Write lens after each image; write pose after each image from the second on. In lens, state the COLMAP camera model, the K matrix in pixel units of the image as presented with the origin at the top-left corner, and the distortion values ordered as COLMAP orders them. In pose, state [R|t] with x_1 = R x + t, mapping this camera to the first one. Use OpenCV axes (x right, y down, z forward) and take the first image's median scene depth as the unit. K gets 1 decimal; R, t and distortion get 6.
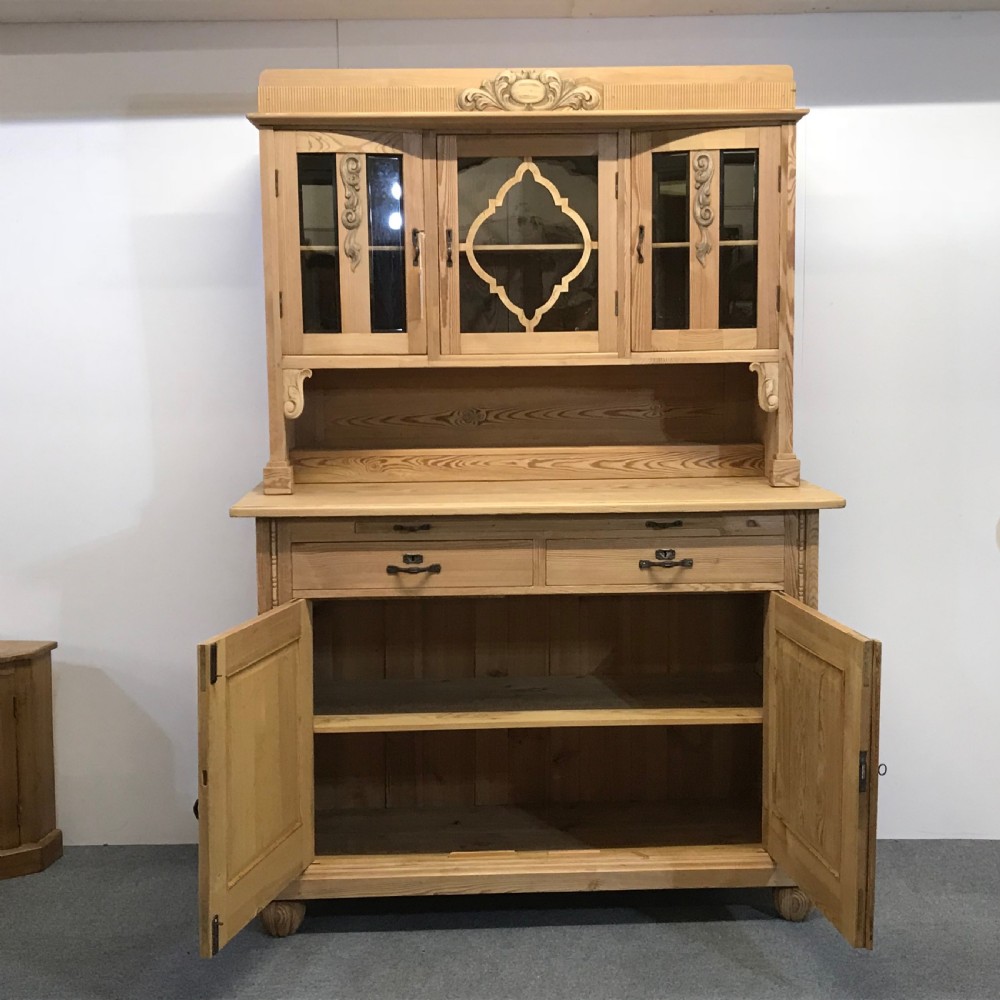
lens RADIAL K [[1474.2, 0, 496.9], [0, 1474.2, 500.8], [0, 0, 1]] dist [0.084177, 0.000000]
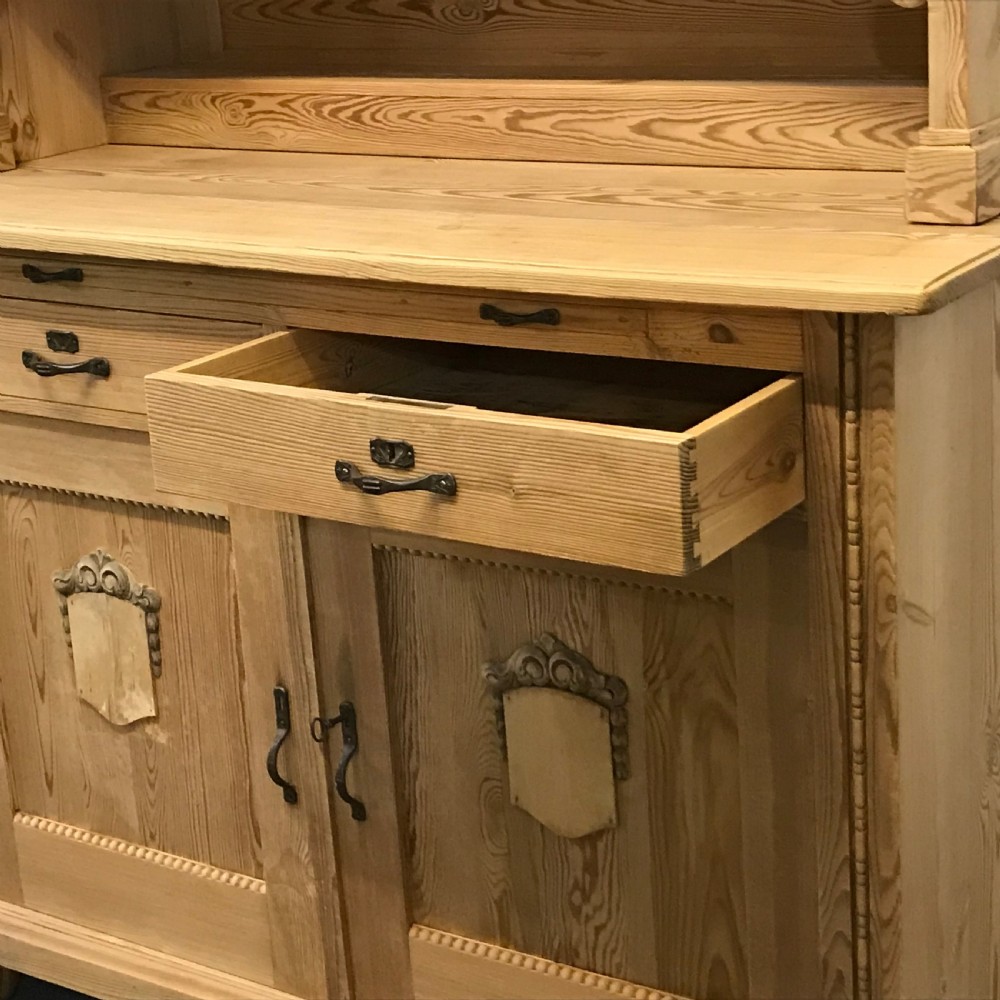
lens RADIAL K [[2081.2, 0, 490.3], [0, 2081.2, 513.2], [0, 0, 1]] dist [0.139530, 0.000000]
pose [[0.806211, 0.144006, -0.573834, 0.412097], [-0.014250, 0.974370, 0.224501, -0.054099], [0.591456, -0.172818, 0.787600, 0.532955]]
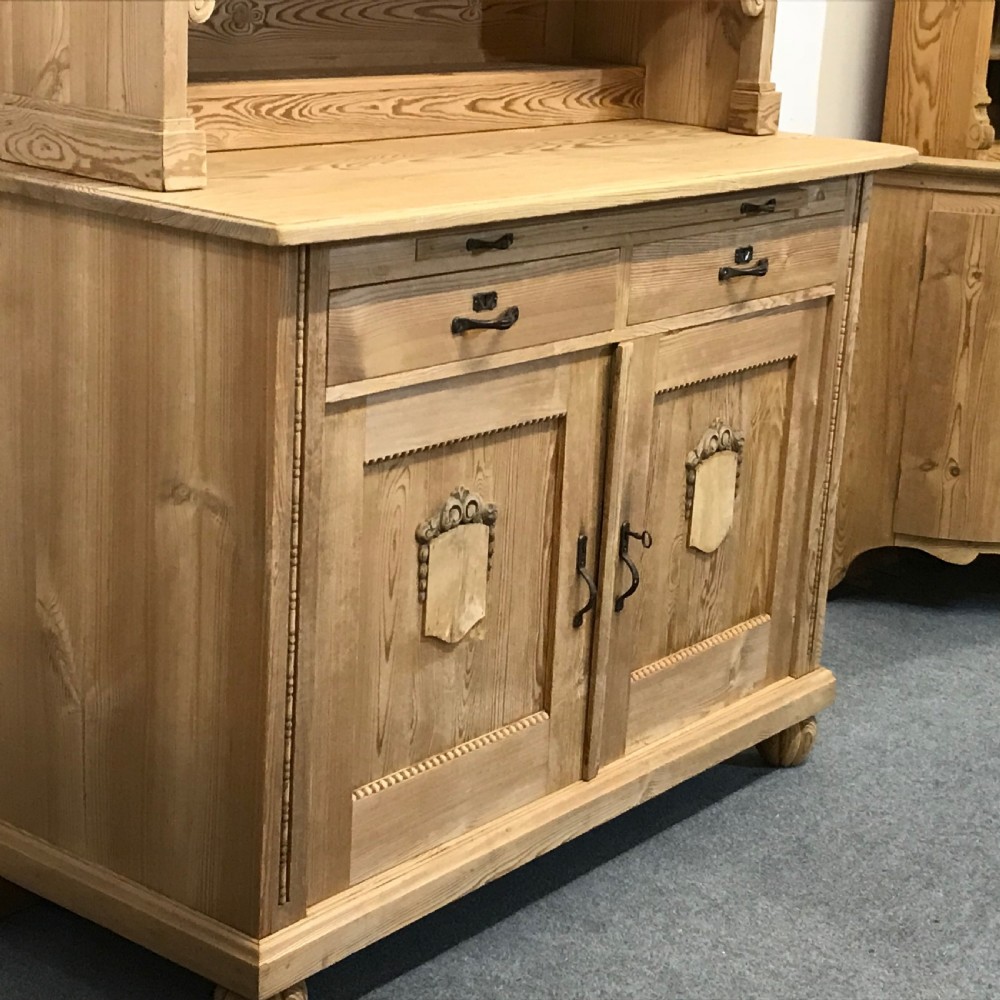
lens RADIAL K [[2081.2, 0, 507.9], [0, 2081.2, 507.8], [0, 0, 1]] dist [0.139530, 0.000000]
pose [[0.654658, -0.166766, 0.737300, -0.591970], [0.026816, 0.979871, 0.197821, -0.034446], [-0.755449, -0.109734, 0.645953, 0.477916]]
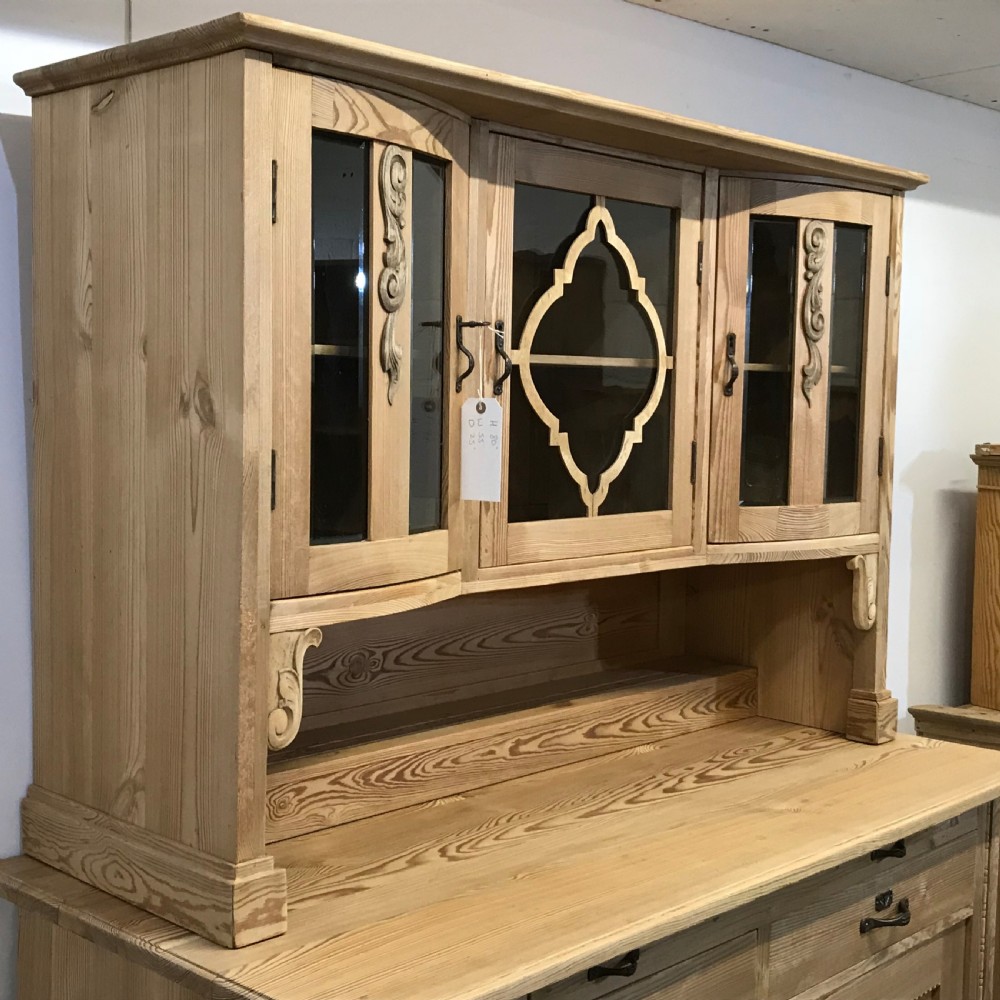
lens RADIAL K [[1474.2, 0, 497.7], [0, 1474.2, 484.4], [0, 0, 1]] dist [0.084177, 0.000000]
pose [[0.713064, -0.020132, 0.700810, -0.387805], [0.056911, 0.997951, -0.029237, -0.114695], [-0.698785, 0.060732, 0.712749, 0.652813]]
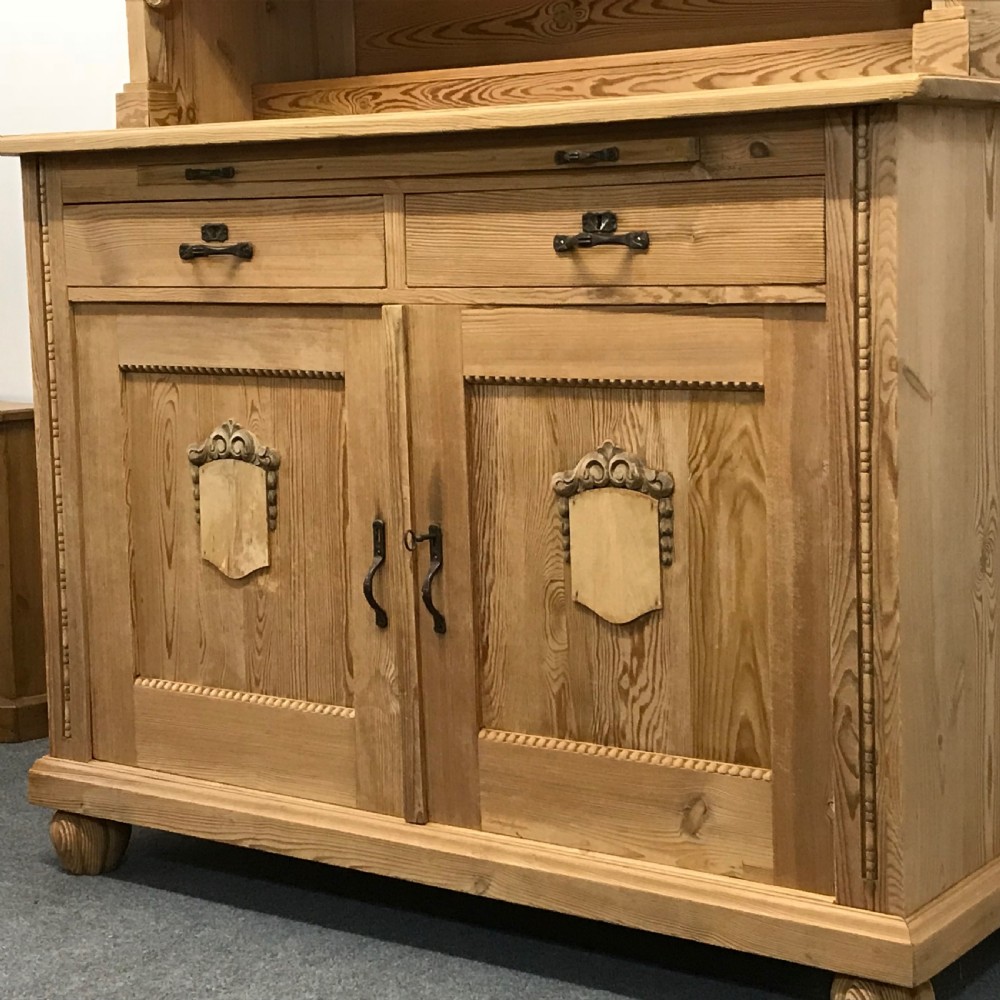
lens RADIAL K [[2081.2, 0, 497.4], [0, 2081.2, 492.4], [0, 0, 1]] dist [0.139530, 0.000000]
pose [[0.781255, 0.070070, -0.620267, 0.493251], [-0.054465, 0.997542, 0.044089, 0.091736], [0.621832, -0.000662, 0.783150, 0.435089]]
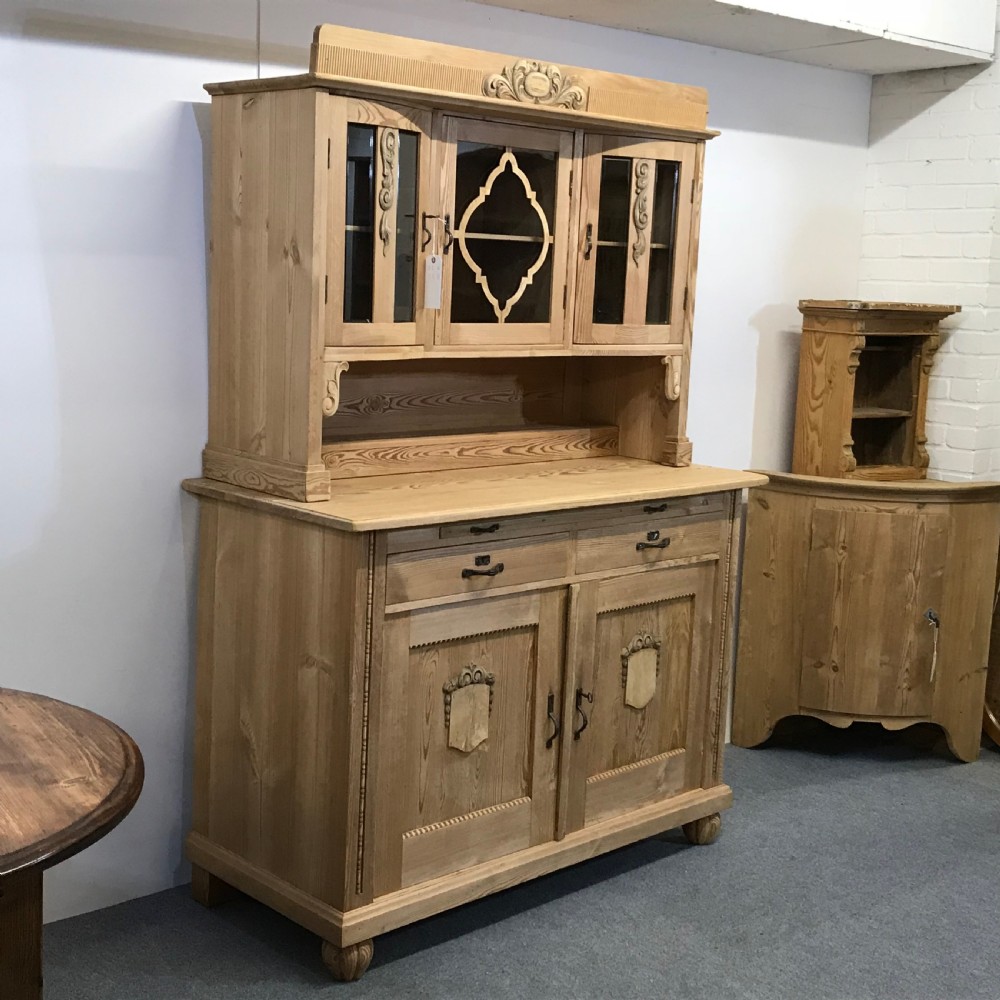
lens RADIAL K [[1474.2, 0, 499.5], [0, 1474.2, 497.8], [0, 0, 1]] dist [0.084177, 0.000000]
pose [[0.750319, -0.059616, 0.658383, -0.657283], [0.026457, 0.997836, 0.060202, -0.057501], [-0.660547, -0.027752, 0.750272, 0.252467]]
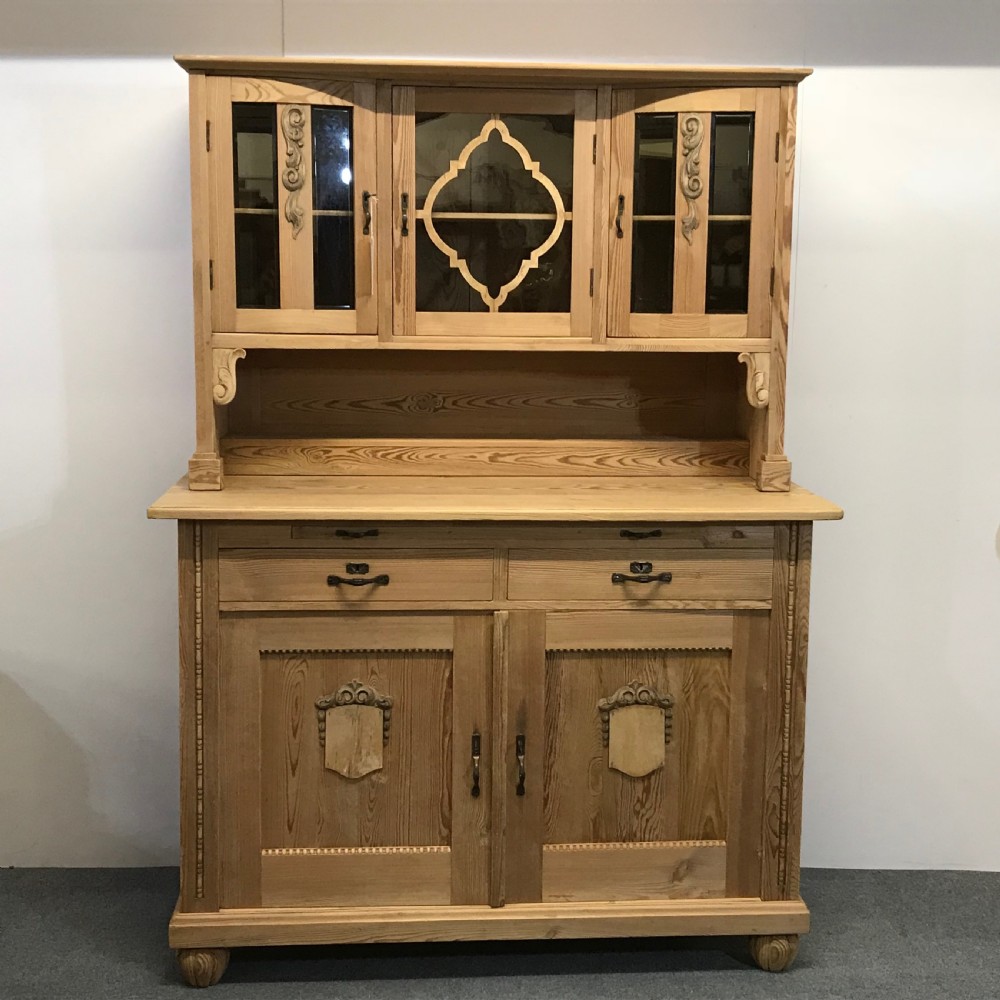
lens RADIAL K [[1474.2, 0, 507.9], [0, 1474.2, 495.5], [0, 0, 1]] dist [0.084177, 0.000000]
pose [[0.999060, 0.018381, 0.039260, -0.002149], [-0.019479, 0.999424, 0.027775, -0.029252], [-0.038726, -0.028514, 0.998843, 0.109266]]
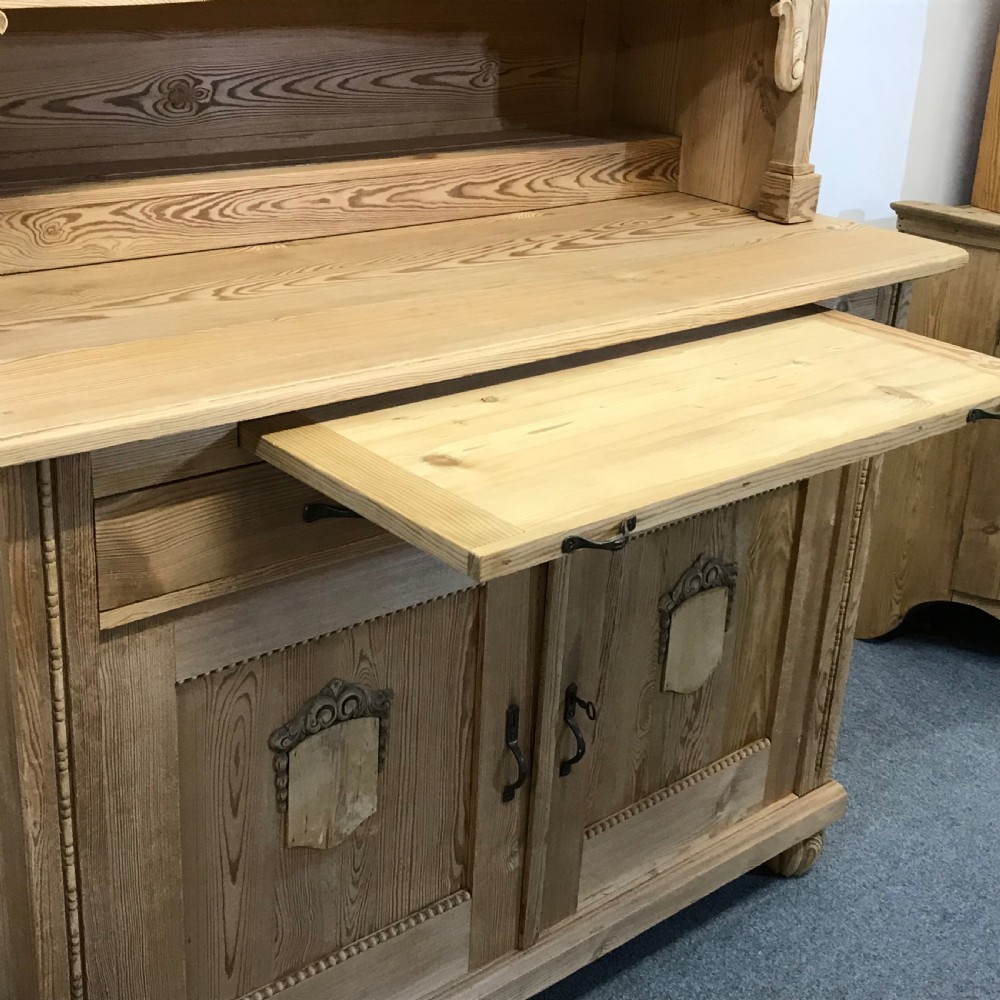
lens RADIAL K [[1474.2, 0, 498.5], [0, 1474.2, 501.0], [0, 0, 1]] dist [0.084177, 0.000000]
pose [[0.781262, -0.192309, 0.593841, -0.272305], [0.011716, 0.955708, 0.294082, -0.079371], [-0.624093, -0.222798, 0.748912, 0.615549]]
